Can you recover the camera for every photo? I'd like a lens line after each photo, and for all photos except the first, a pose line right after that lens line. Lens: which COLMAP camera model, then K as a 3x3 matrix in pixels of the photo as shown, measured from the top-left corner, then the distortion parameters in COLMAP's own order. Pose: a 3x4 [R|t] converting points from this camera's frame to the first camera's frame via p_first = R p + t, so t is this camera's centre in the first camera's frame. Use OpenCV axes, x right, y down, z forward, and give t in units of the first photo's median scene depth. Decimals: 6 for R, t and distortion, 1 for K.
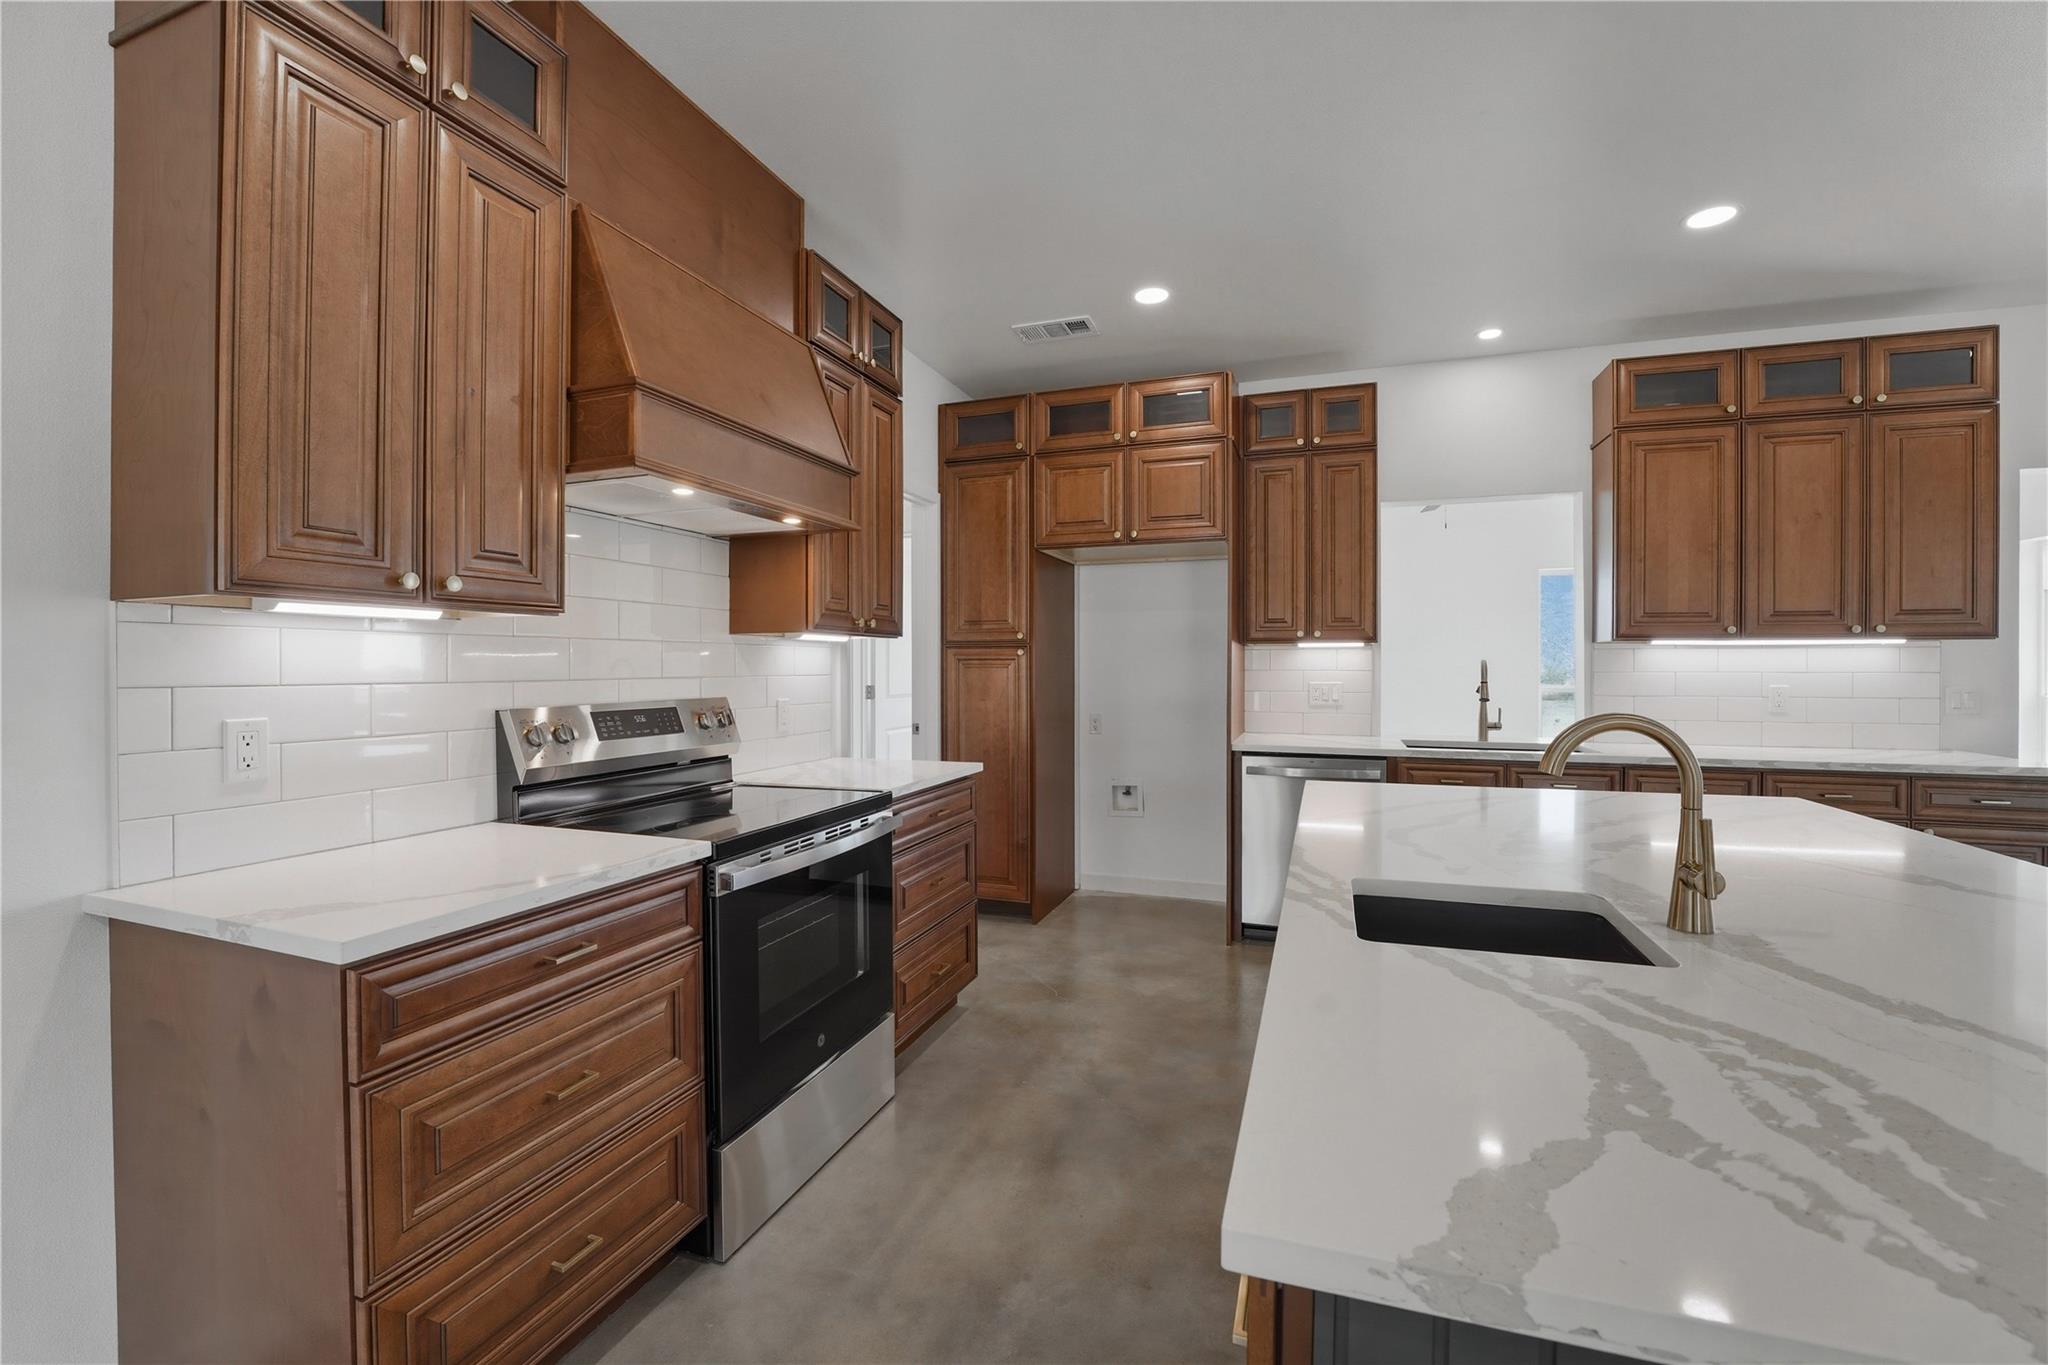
lens RADIAL K [[839.5, 0, 1024.6], [0, 839.5, 669.6], [0, 0, 1]] dist [-0.023189, 0.000817]
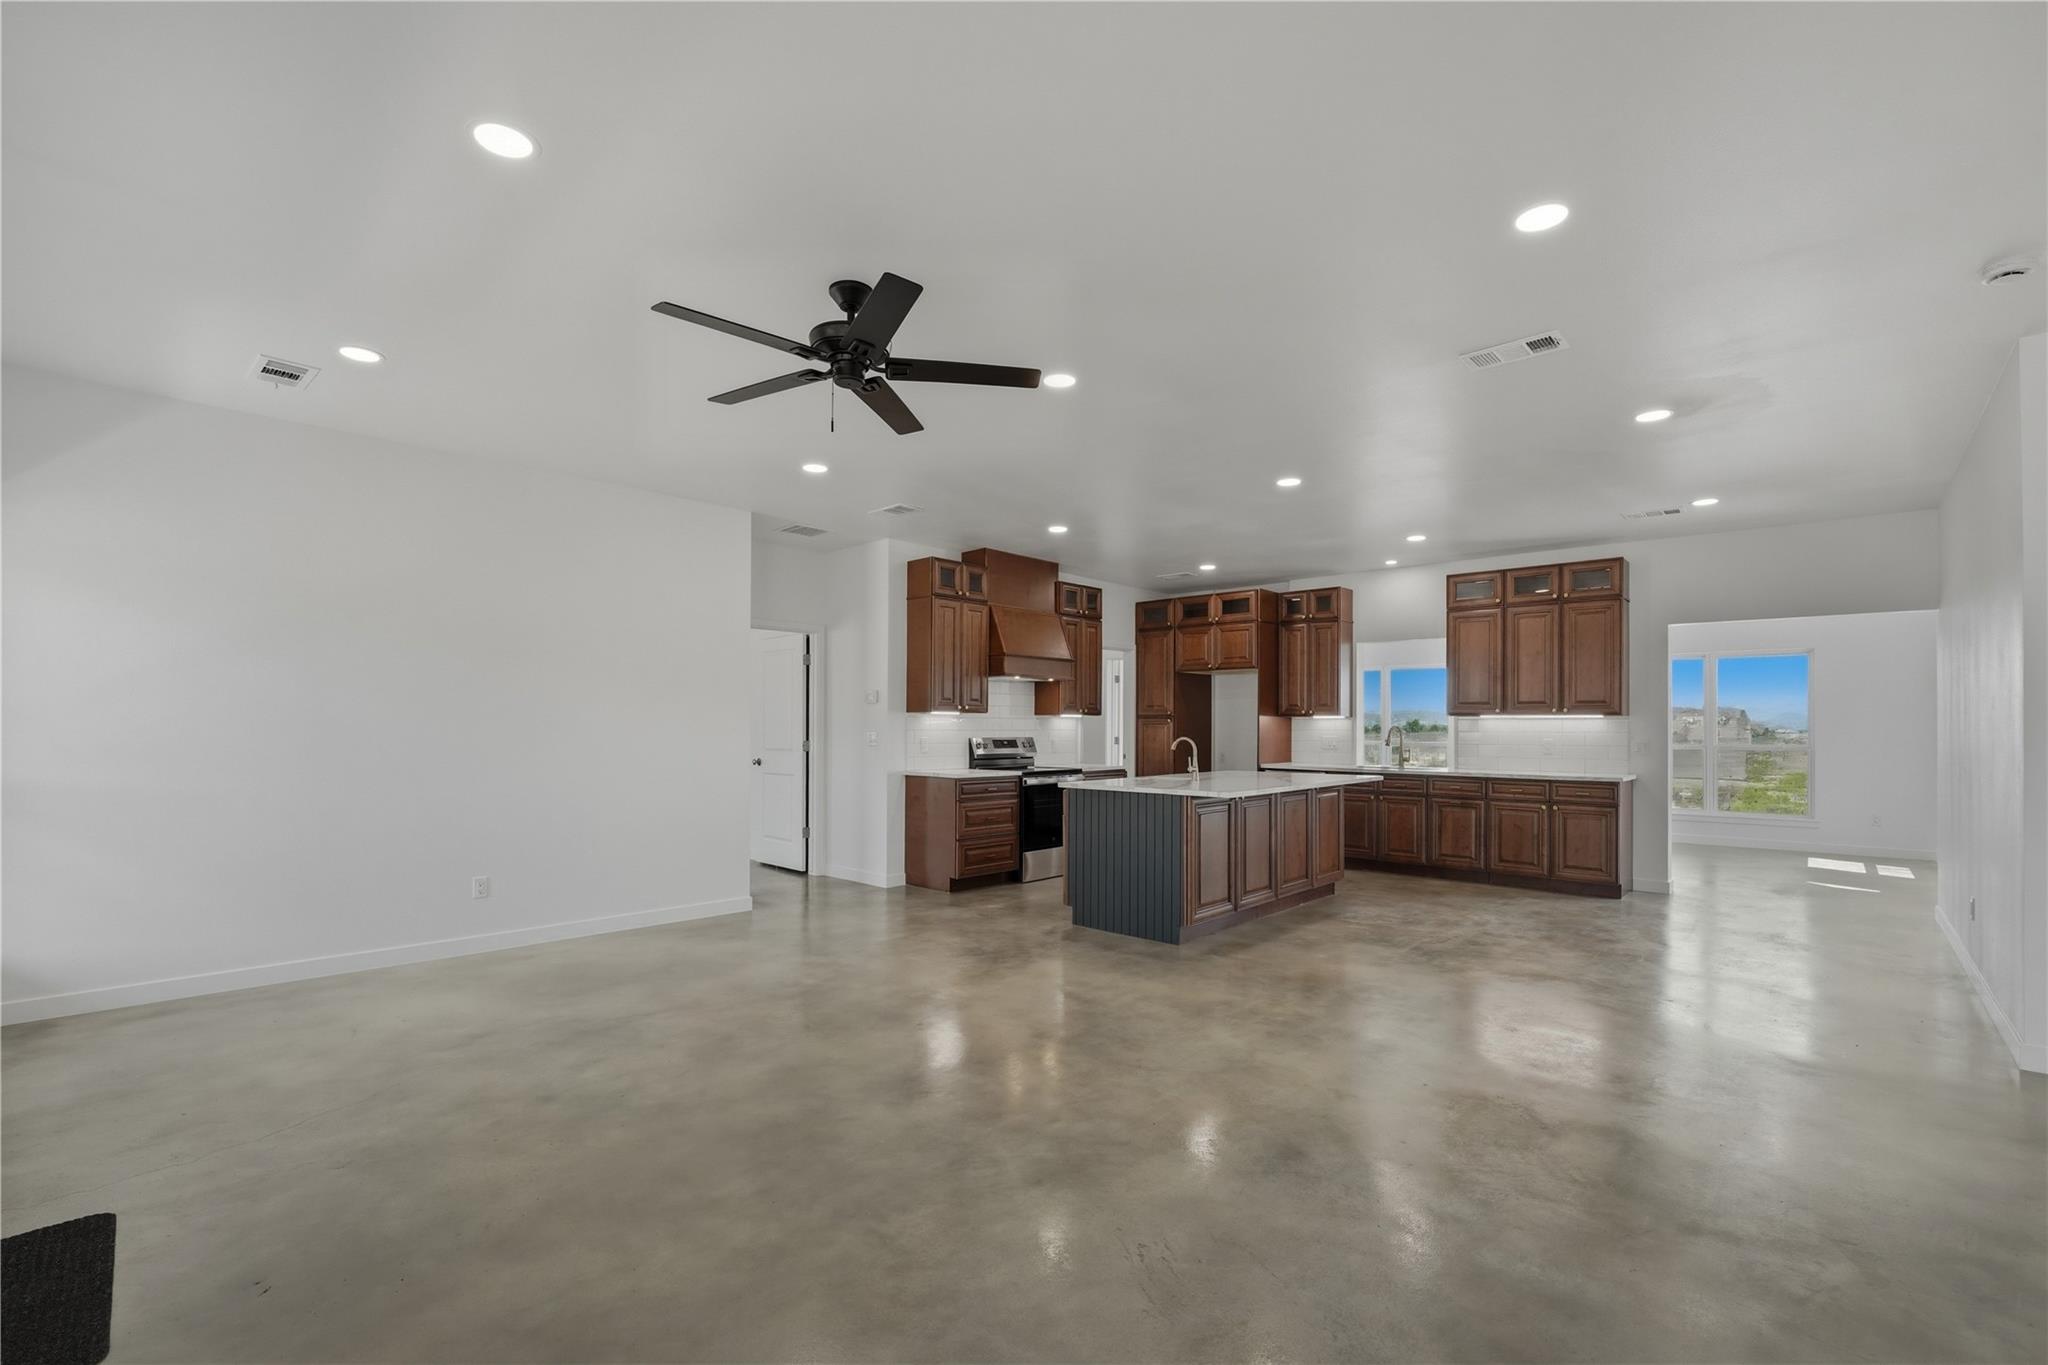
lens RADIAL K [[839.5, 0, 1023.2], [0, 839.5, 711.5], [0, 0, 1]] dist [-0.023189, 0.000817]
pose [[0.916226, -0.002803, -0.400652, 0.637623], [-0.006685, 0.999729, -0.022283, 0.007459], [0.400606, 0.023094, 0.915959, -1.376568]]
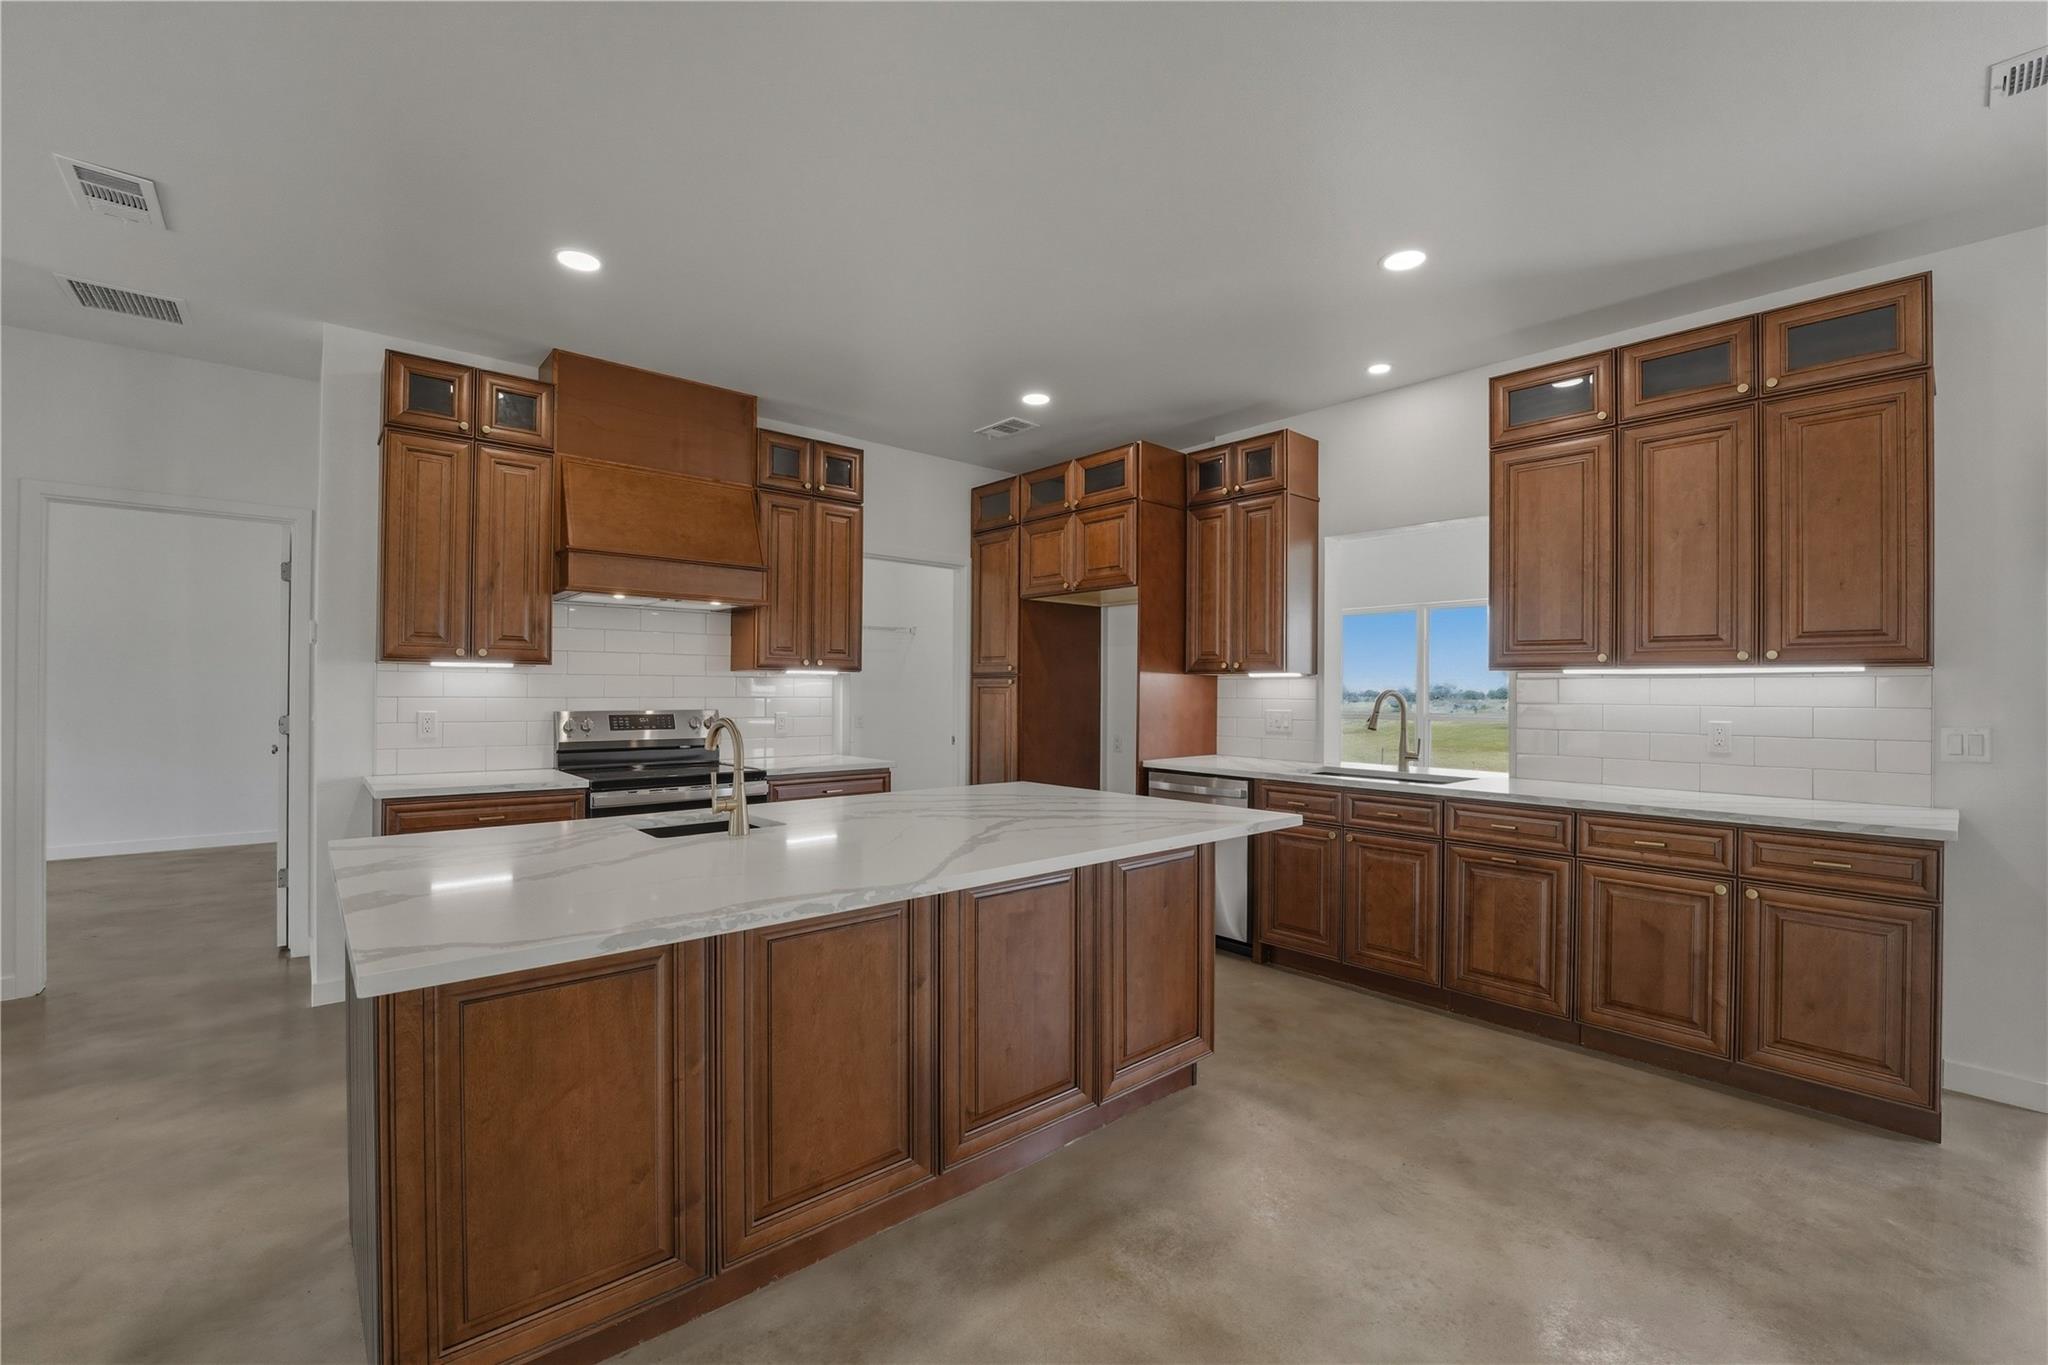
lens RADIAL K [[839.5, 0, 1013.0], [0, 839.5, 678.7], [0, 0, 1]] dist [-0.023189, 0.000817]
pose [[0.874678, -0.001077, -0.484703, 0.763113], [-0.008599, 0.999806, -0.017739, -0.003165], [0.484628, 0.019684, 0.874499, -0.120360]]
